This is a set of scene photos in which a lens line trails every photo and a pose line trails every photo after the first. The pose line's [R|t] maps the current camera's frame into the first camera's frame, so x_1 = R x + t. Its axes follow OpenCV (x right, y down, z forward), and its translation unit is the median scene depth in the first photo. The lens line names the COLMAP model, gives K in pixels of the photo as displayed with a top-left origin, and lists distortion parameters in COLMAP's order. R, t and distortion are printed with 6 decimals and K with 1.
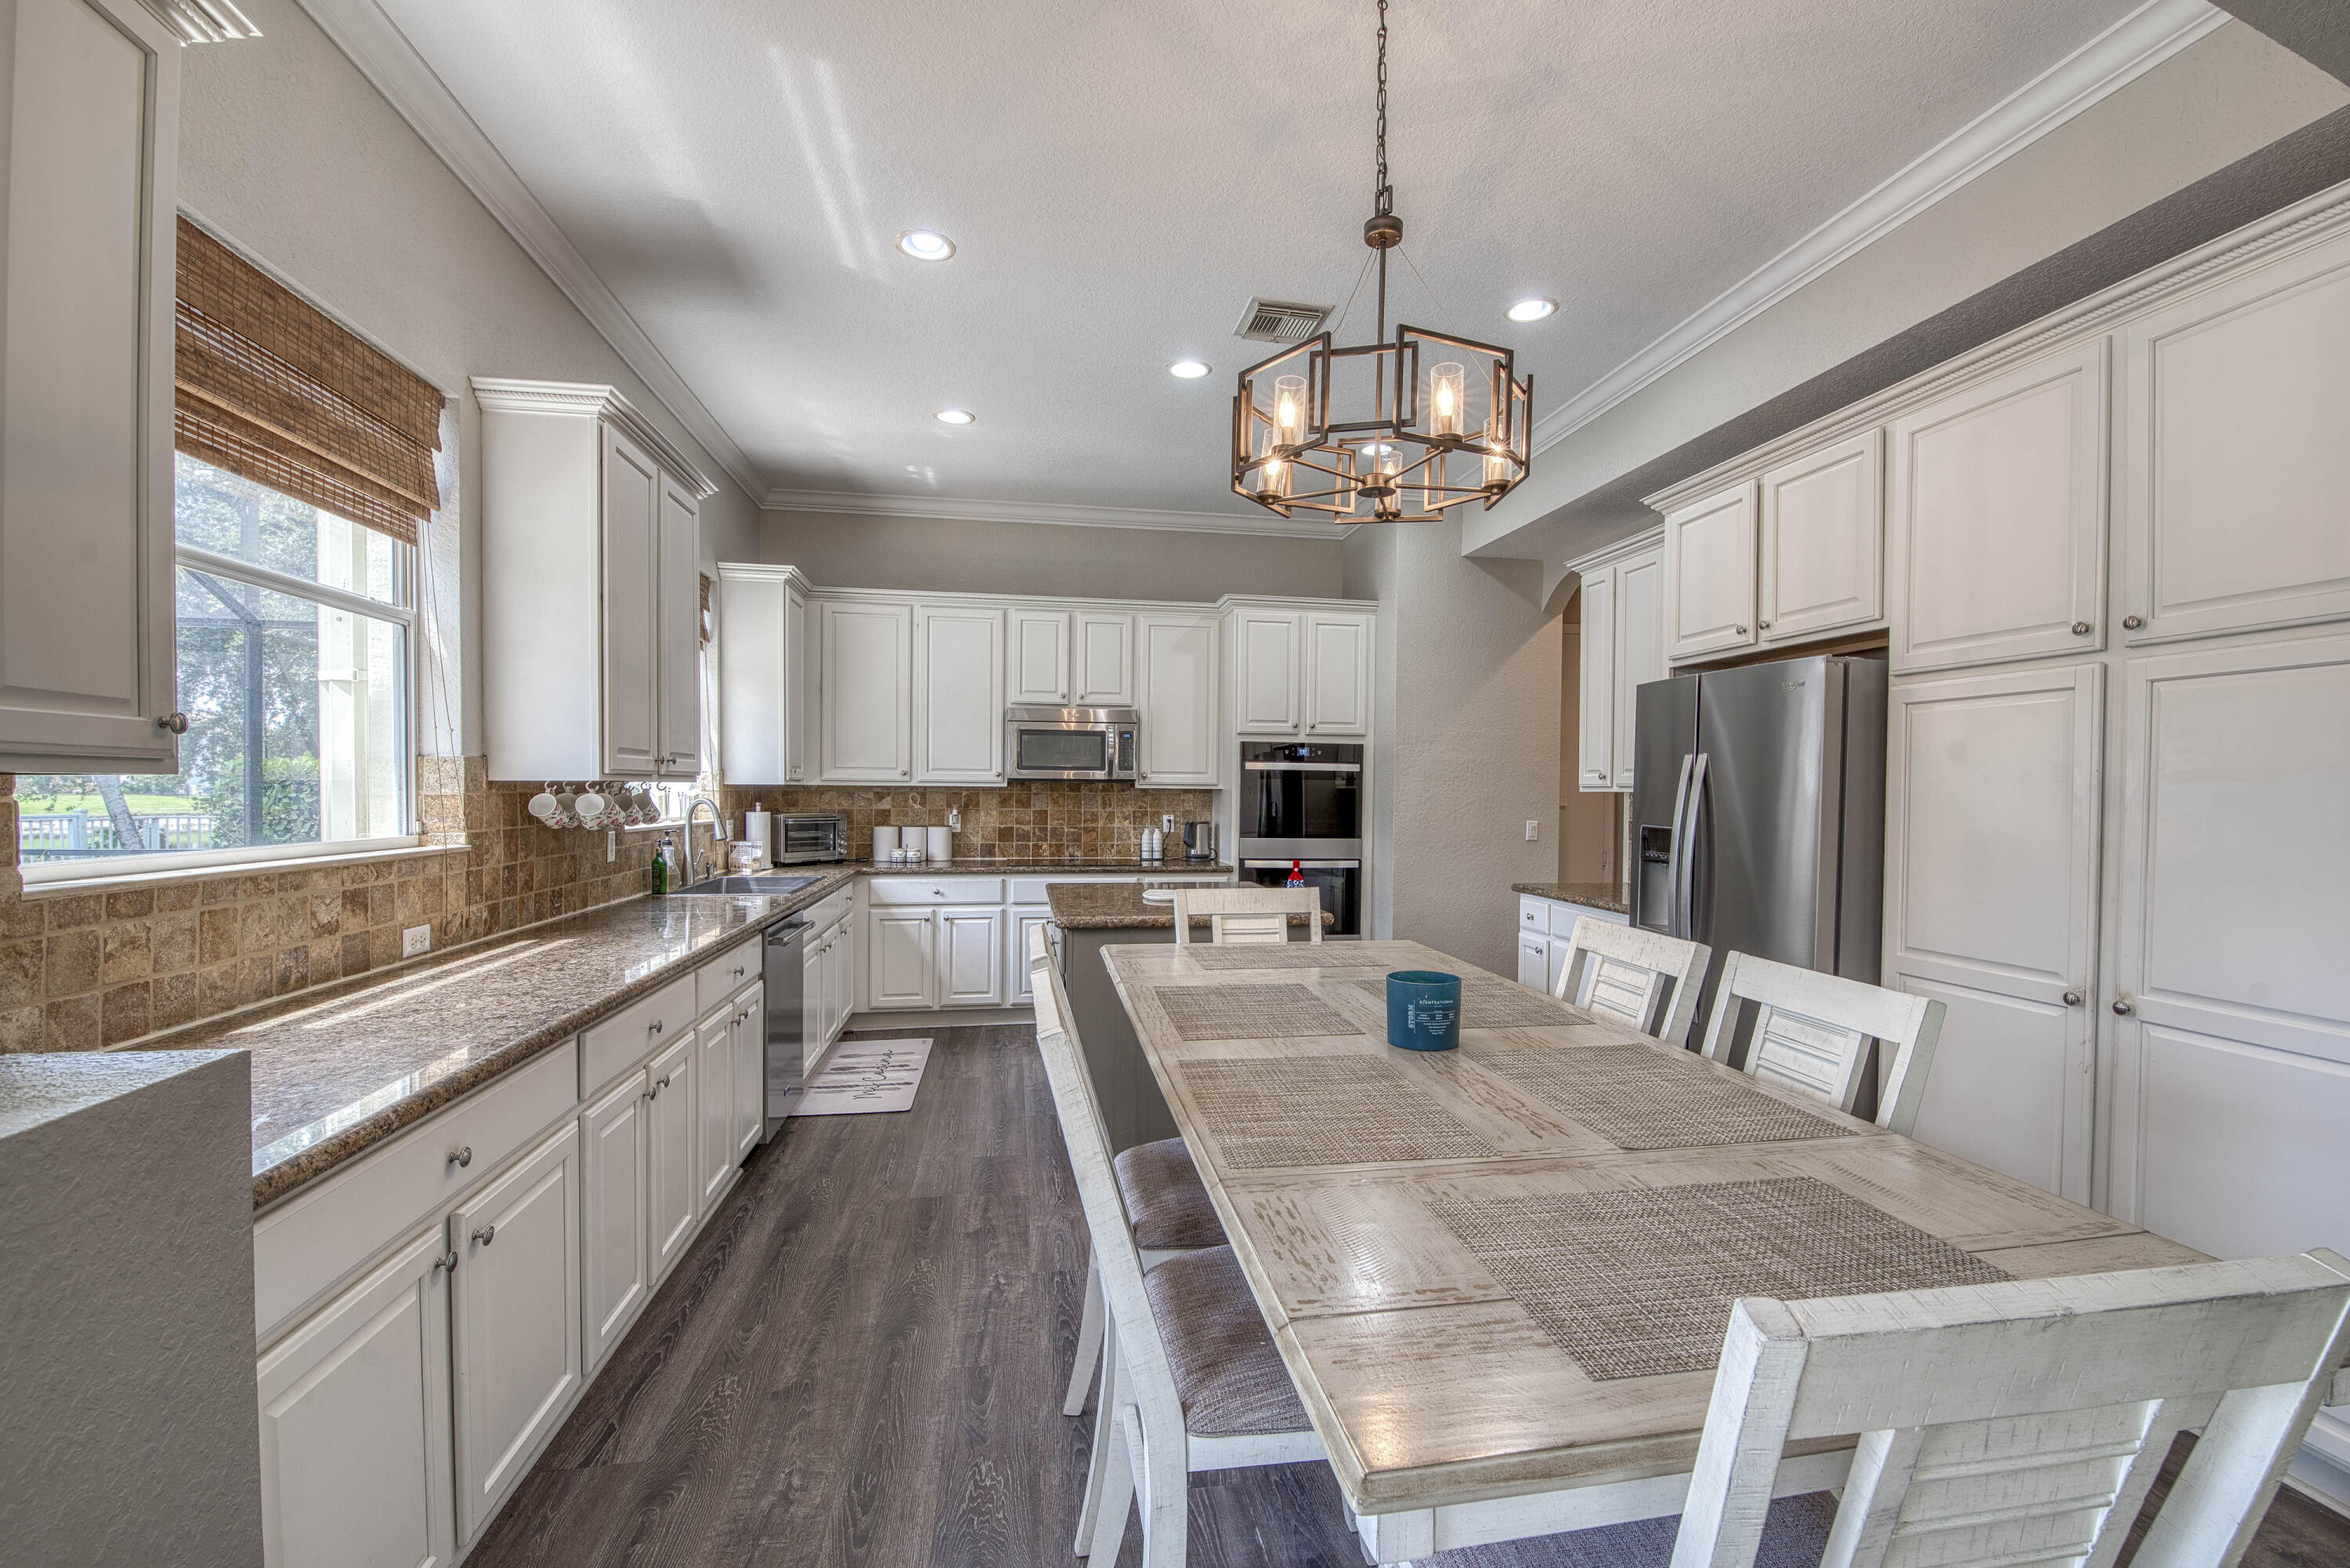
lens RADIAL K [[1010.8, 0, 1203.1], [0, 1010.8, 810.0], [0, 0, 1]] dist [-0.001930, -0.010794]
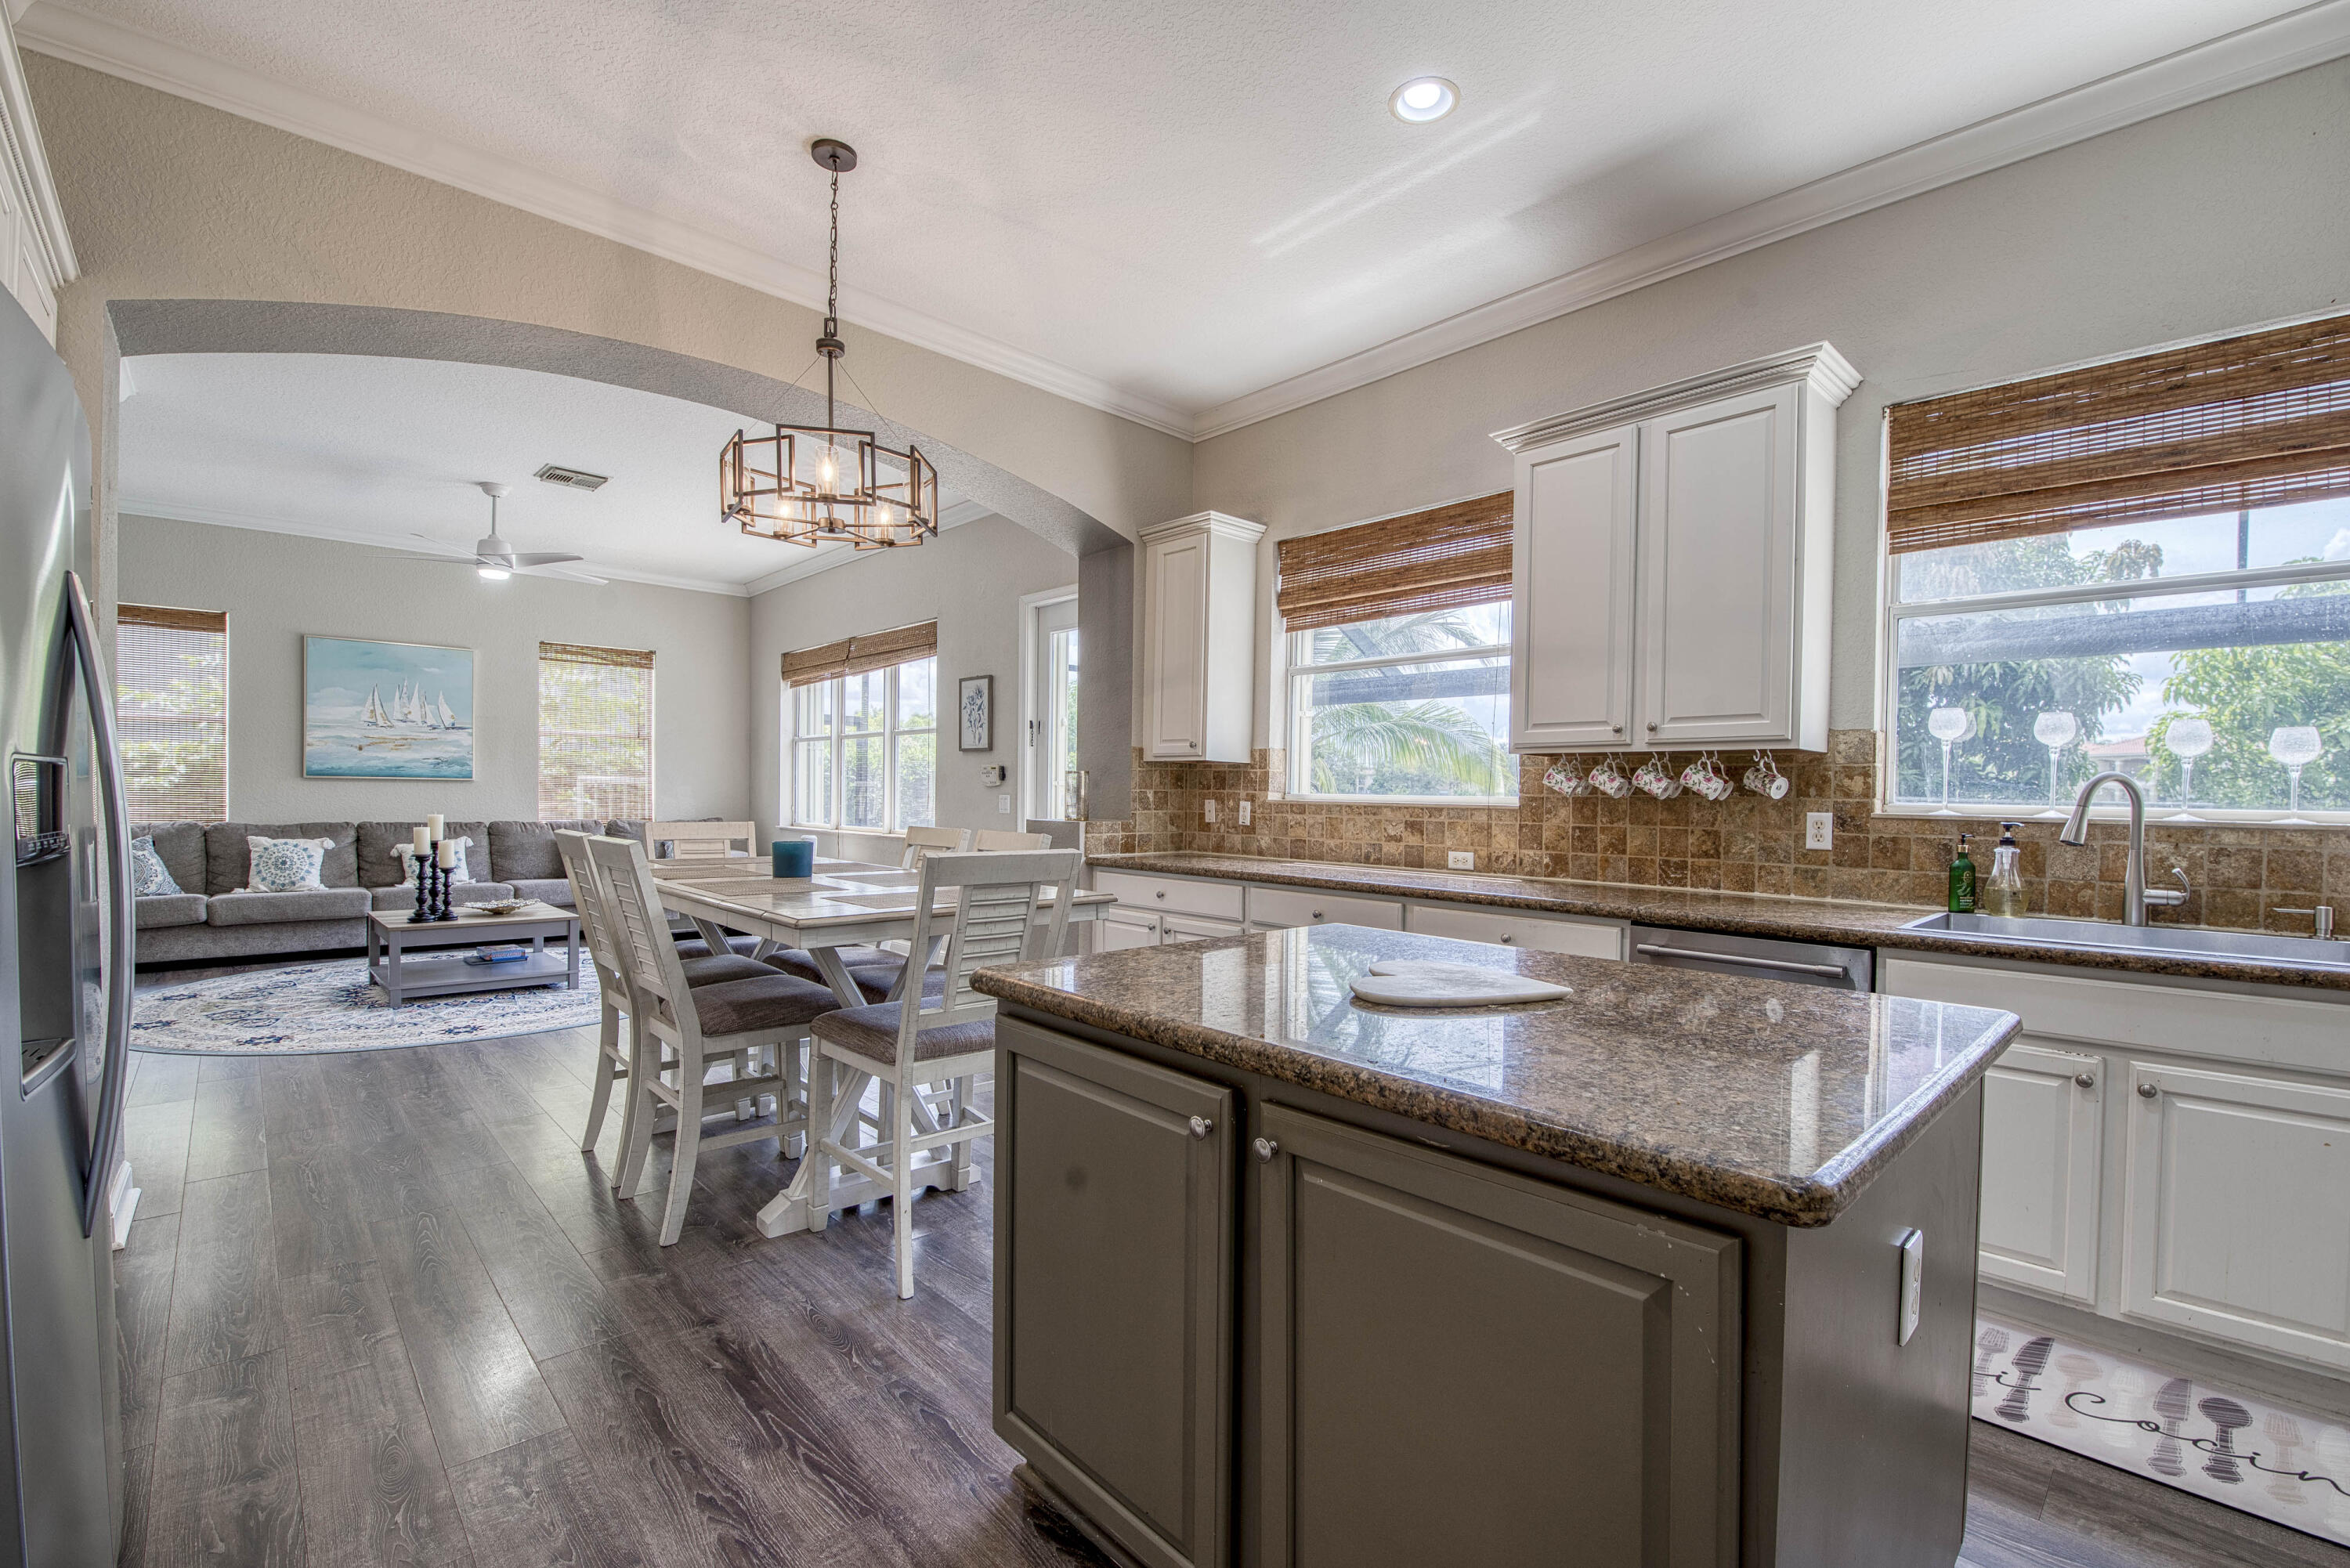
lens RADIAL K [[1010.8, 0, 1203.1], [0, 1010.8, 810.0], [0, 0, 1]] dist [-0.001930, -0.010794]
pose [[-0.835440, -0.011042, -0.549471, 0.187789], [-0.032532, 0.999039, 0.029387, 0.007258], [0.548618, 0.042427, -0.834996, 0.914418]]
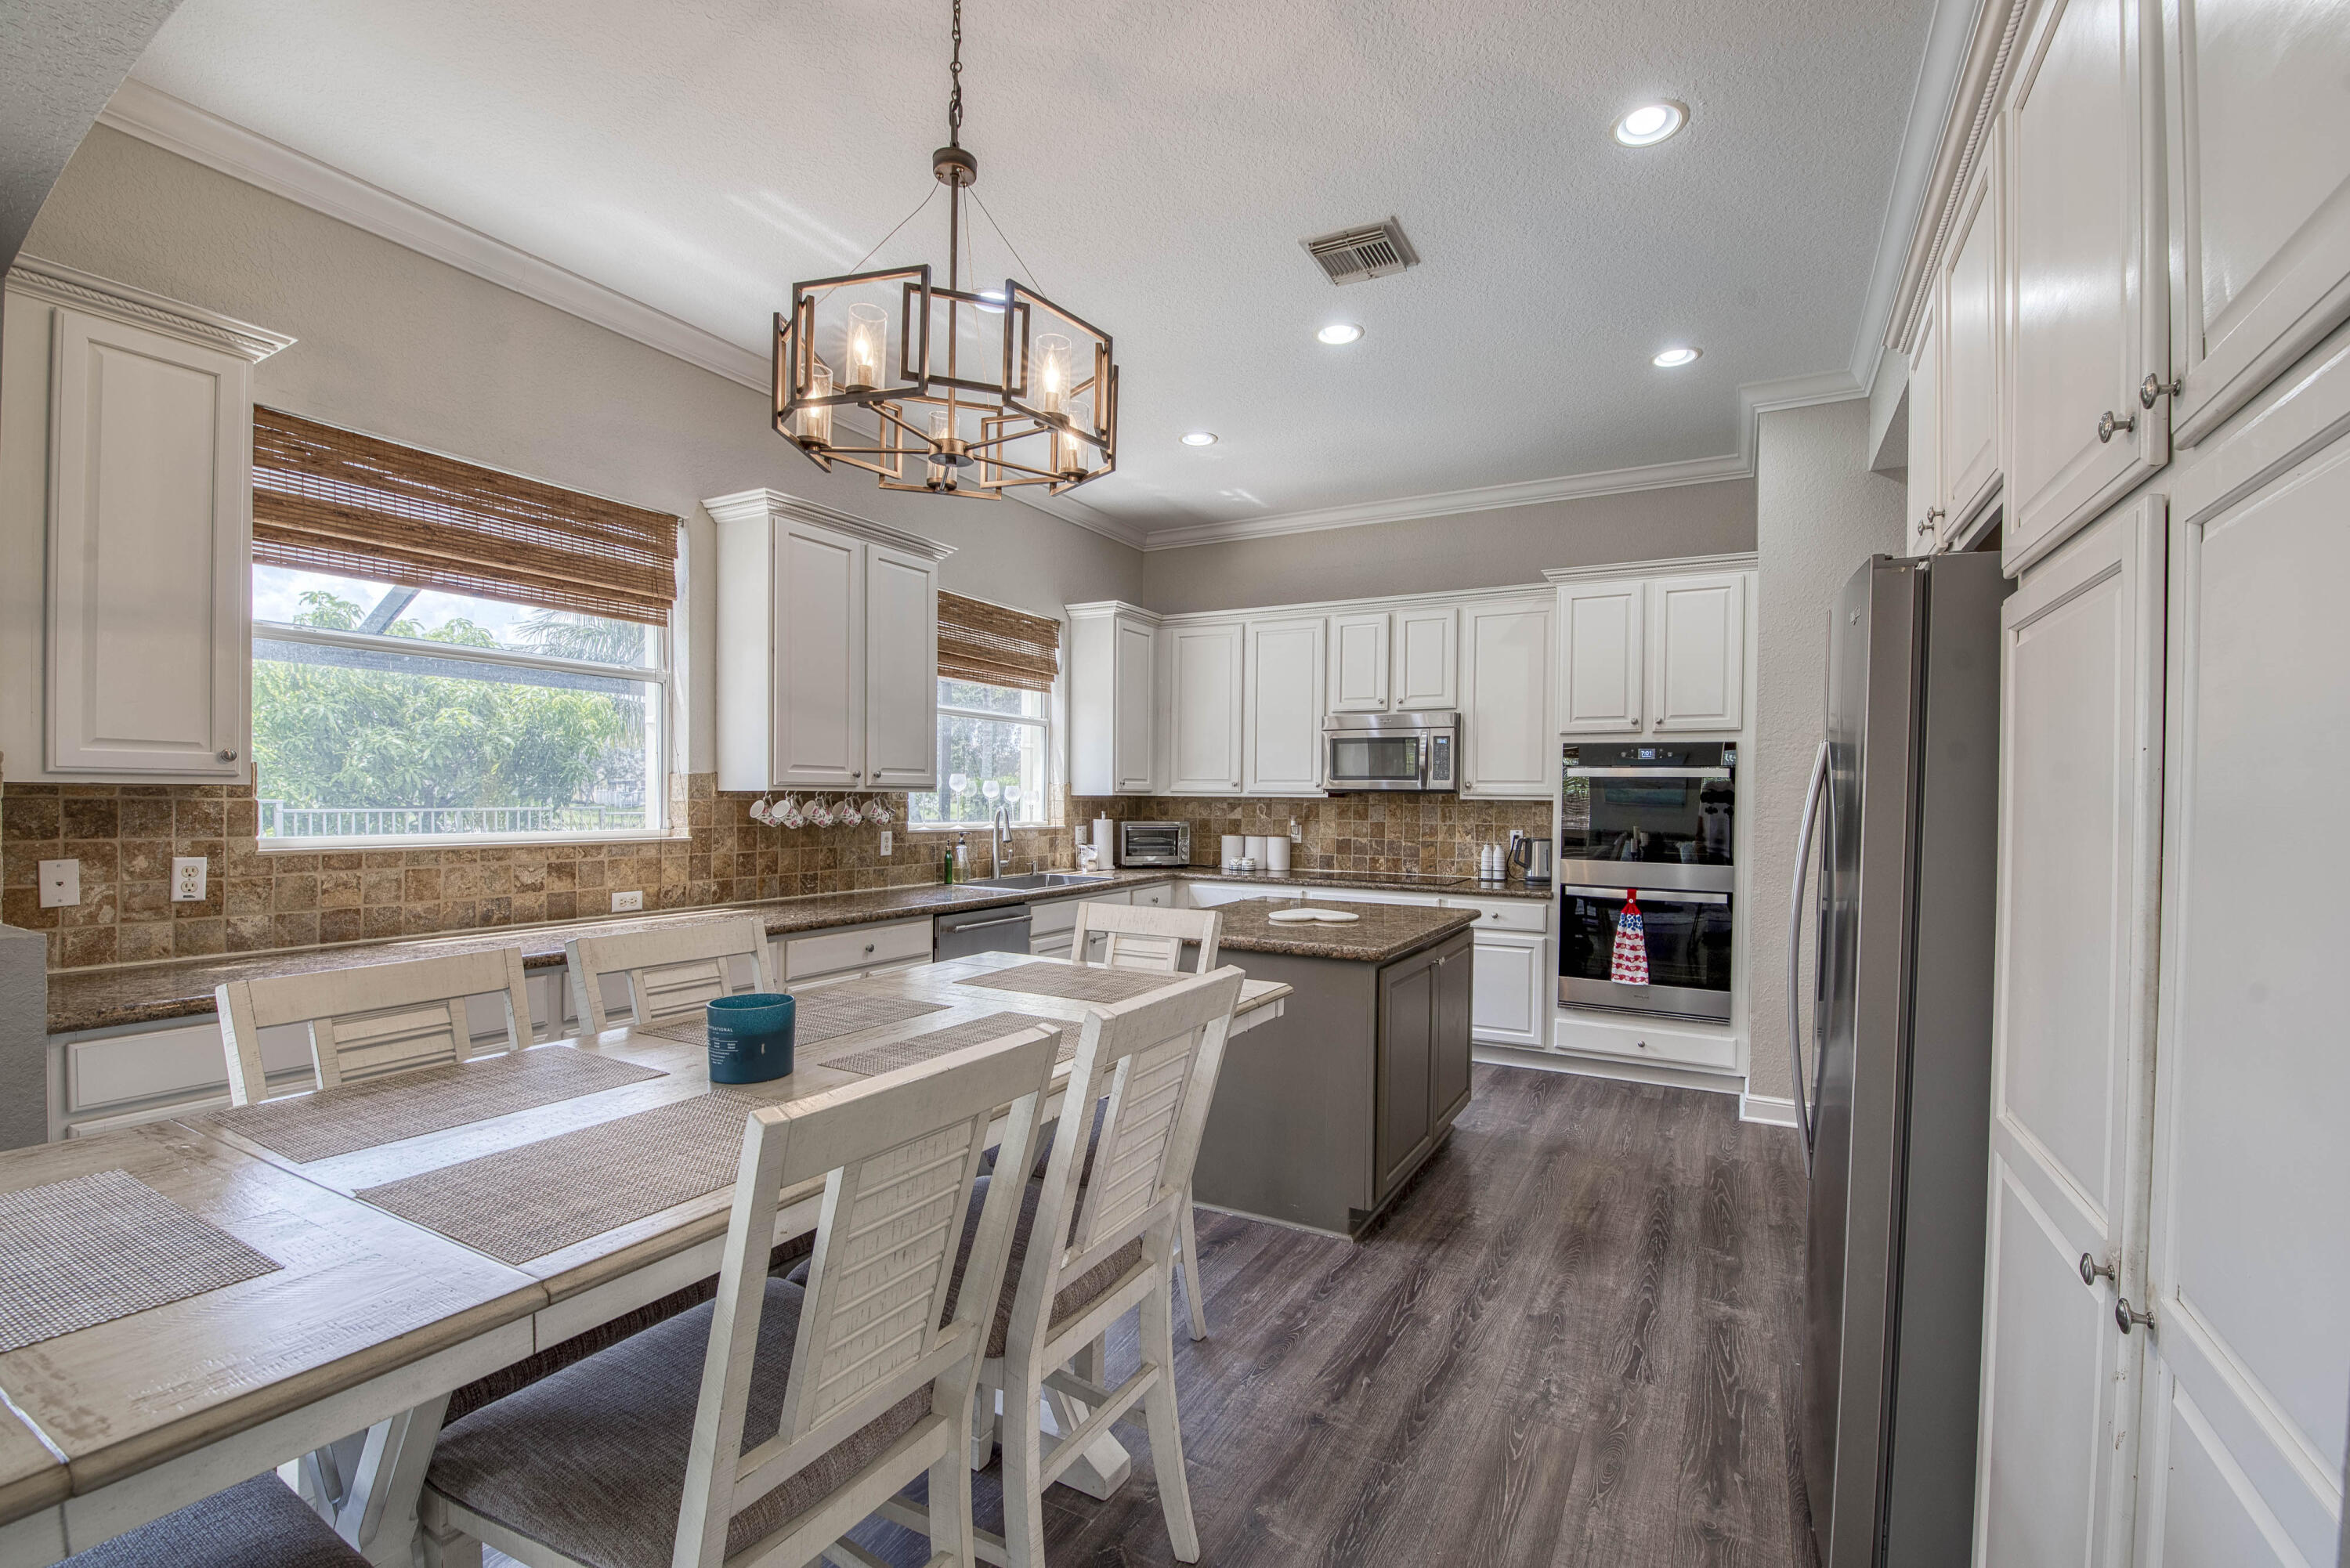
lens RADIAL K [[1010.8, 0, 1203.1], [0, 1010.8, 810.0], [0, 0, 1]] dist [-0.001930, -0.010794]
pose [[0.783467, 0.007712, -0.621385, 0.330766], [-0.016280, 0.999835, -0.008116, -0.001192], [0.621220, 0.016475, 0.783463, 0.164461]]
